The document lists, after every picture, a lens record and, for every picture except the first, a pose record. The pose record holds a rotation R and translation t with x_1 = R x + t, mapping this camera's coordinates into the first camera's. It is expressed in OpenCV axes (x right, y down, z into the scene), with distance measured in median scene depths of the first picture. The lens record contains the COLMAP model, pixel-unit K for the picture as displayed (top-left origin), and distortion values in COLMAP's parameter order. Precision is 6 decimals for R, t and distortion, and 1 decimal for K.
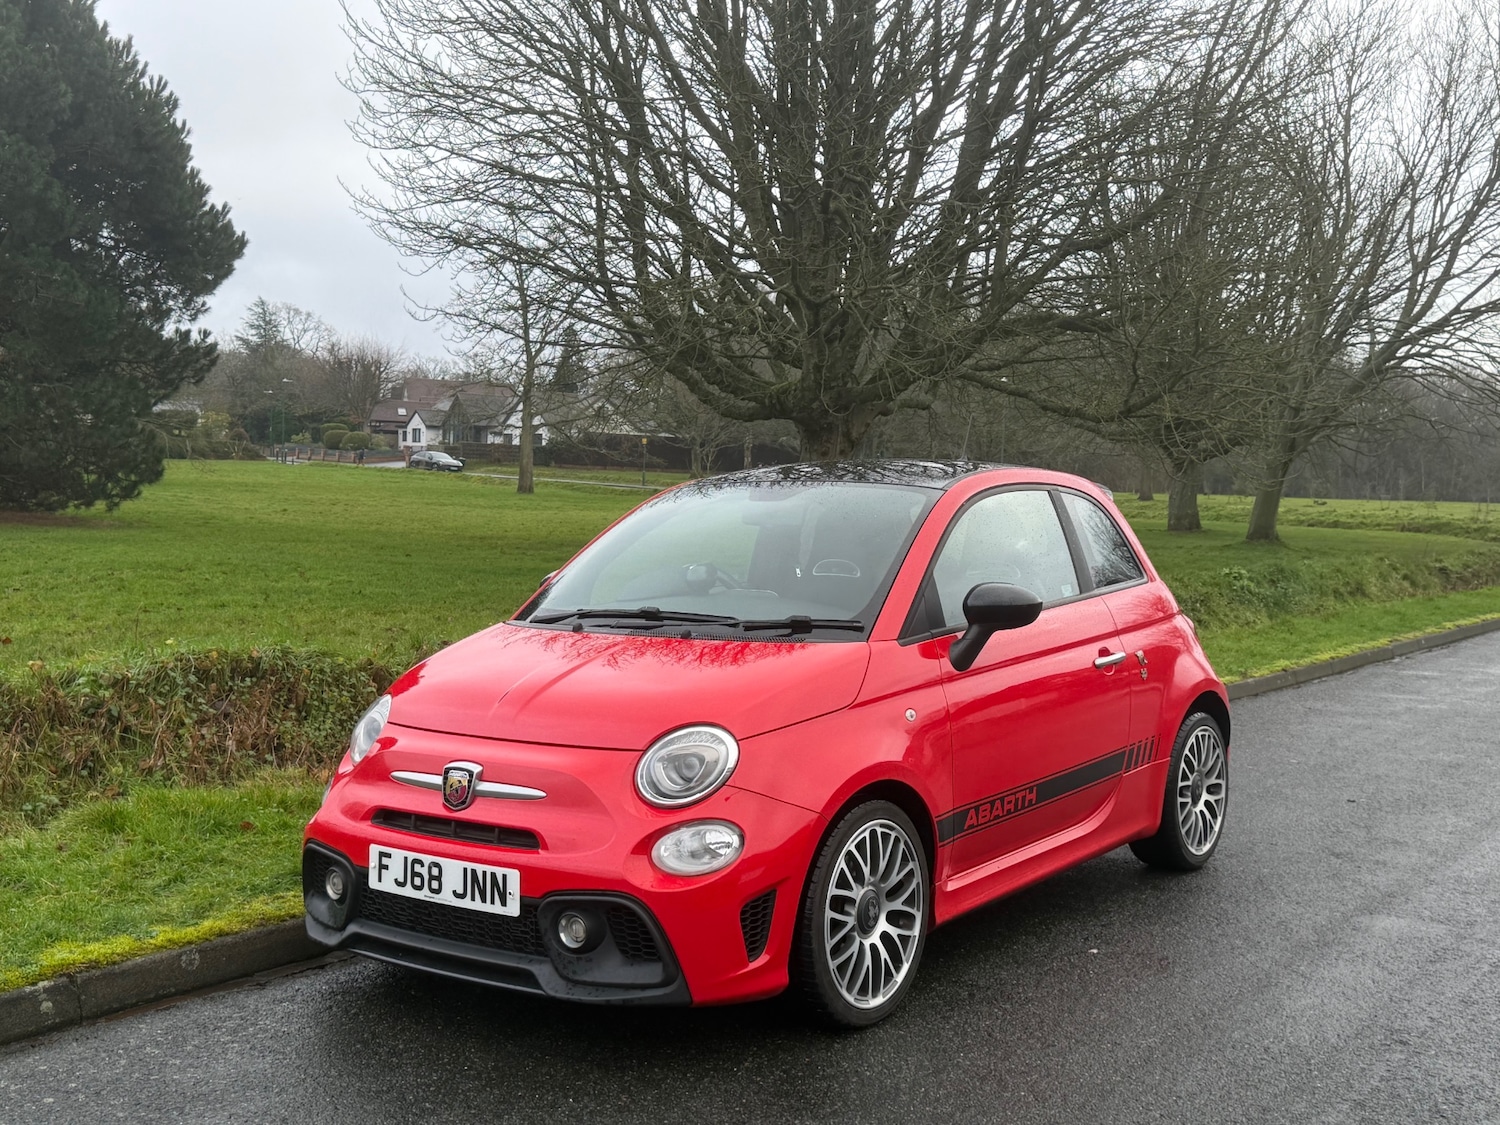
lens RADIAL K [[1686.3, 0, 743.6], [0, 1686.3, 572.0], [0, 0, 1]] dist [0.209312, -0.472050]
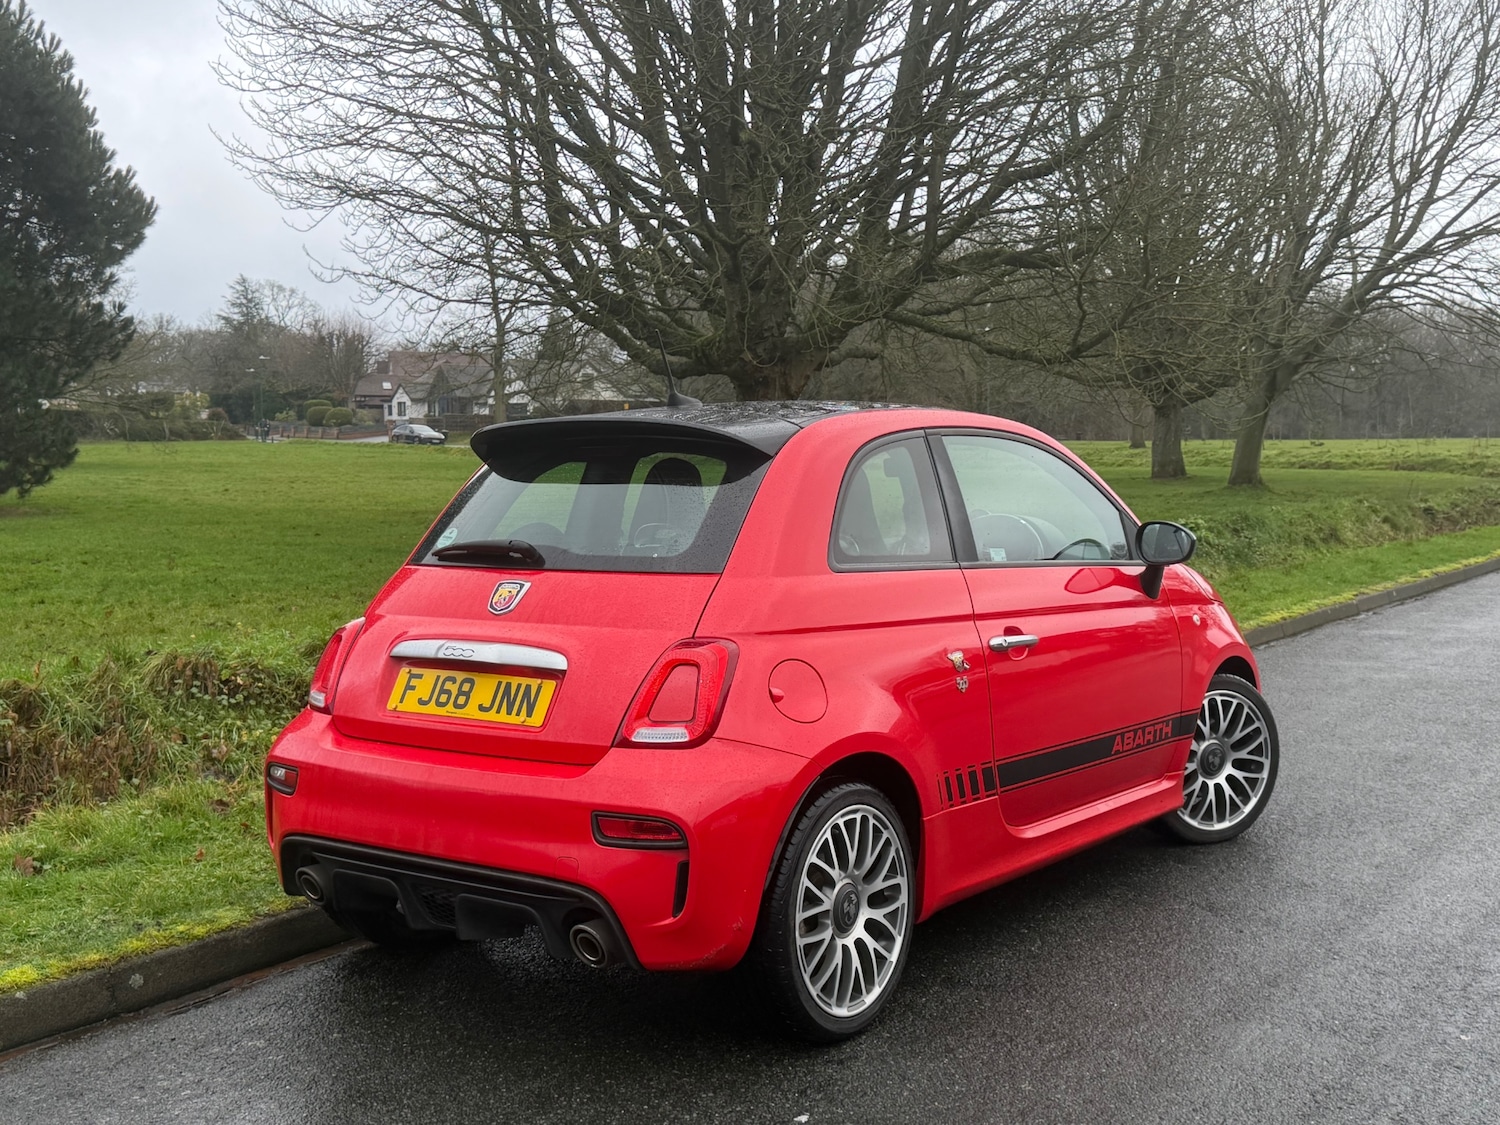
lens RADIAL K [[1656.3, 0, 750.0], [0, 1656.3, 562.5], [0, 0, 1]] dist [0.193779, -0.437670]
pose [[0.999313, -0.035621, -0.010280, 0.045805], [0.035793, 0.999213, 0.017074, -0.001604], [0.009663, -0.017431, 0.999801, 0.079984]]
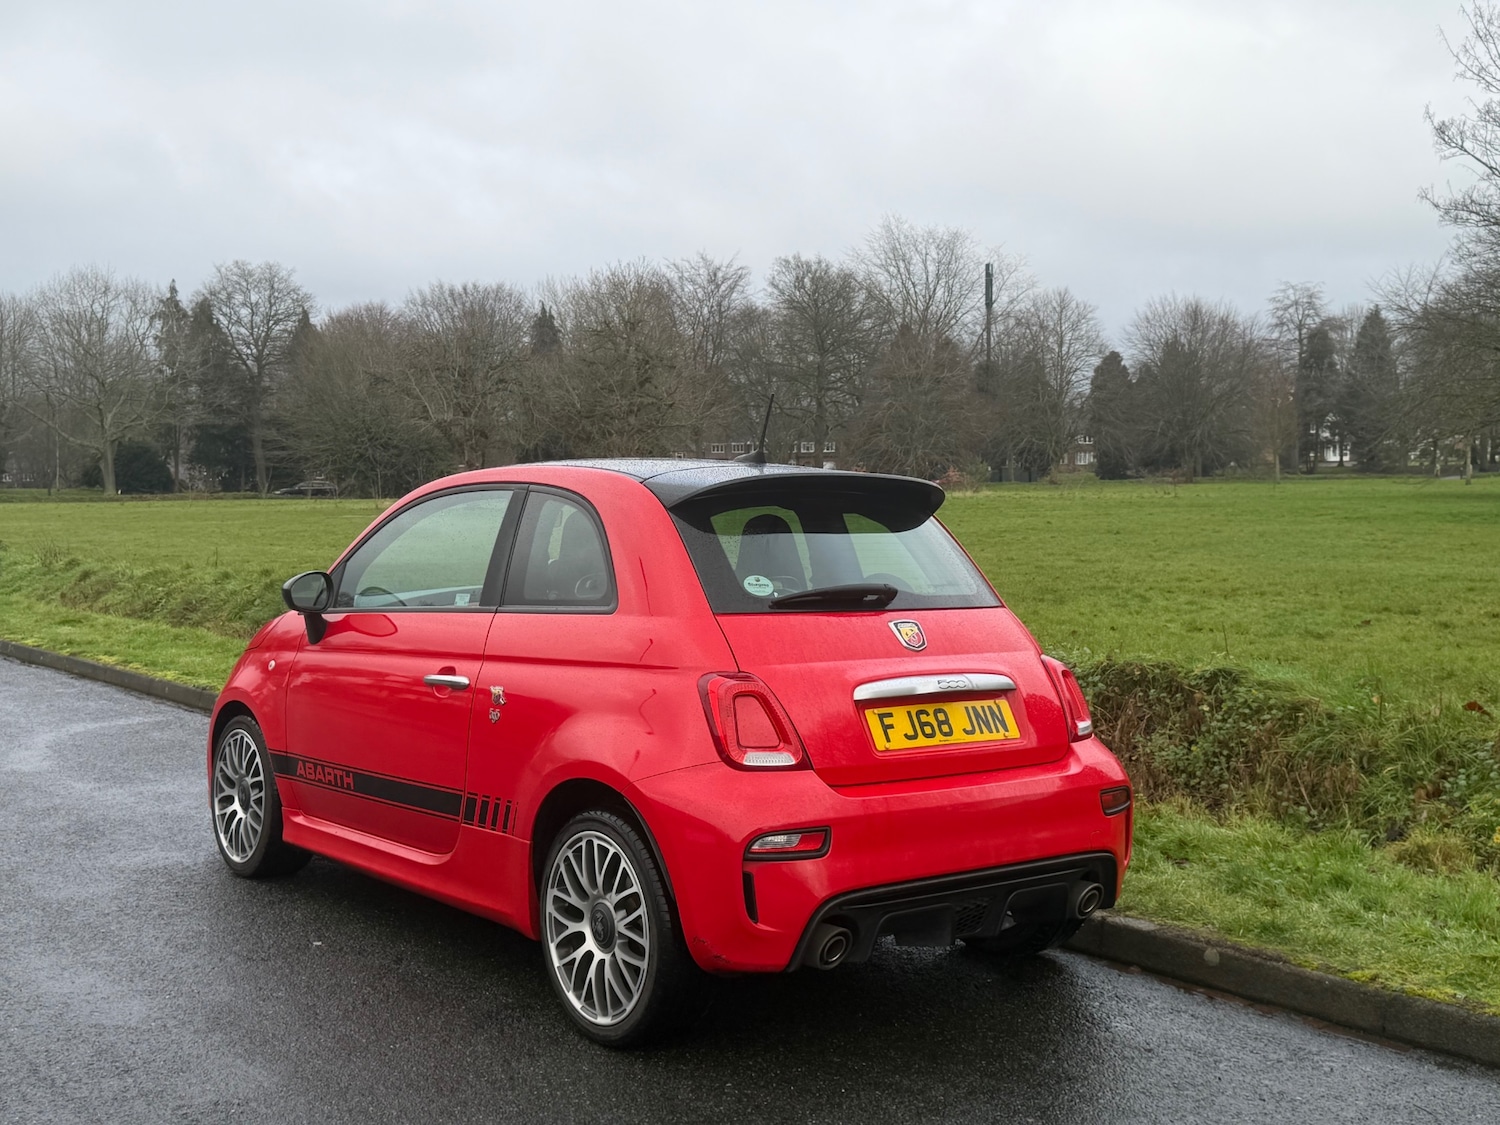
lens RADIAL K [[1667.1, 0, 746.6], [0, 1667.1, 569.6], [0, 0, 1]] dist [0.207093, -0.463220]
pose [[0.266831, -0.045176, 0.962684, -0.179513], [0.030236, 0.998801, 0.038491, -0.011840], [-0.963269, 0.018838, 0.267877, 0.224685]]
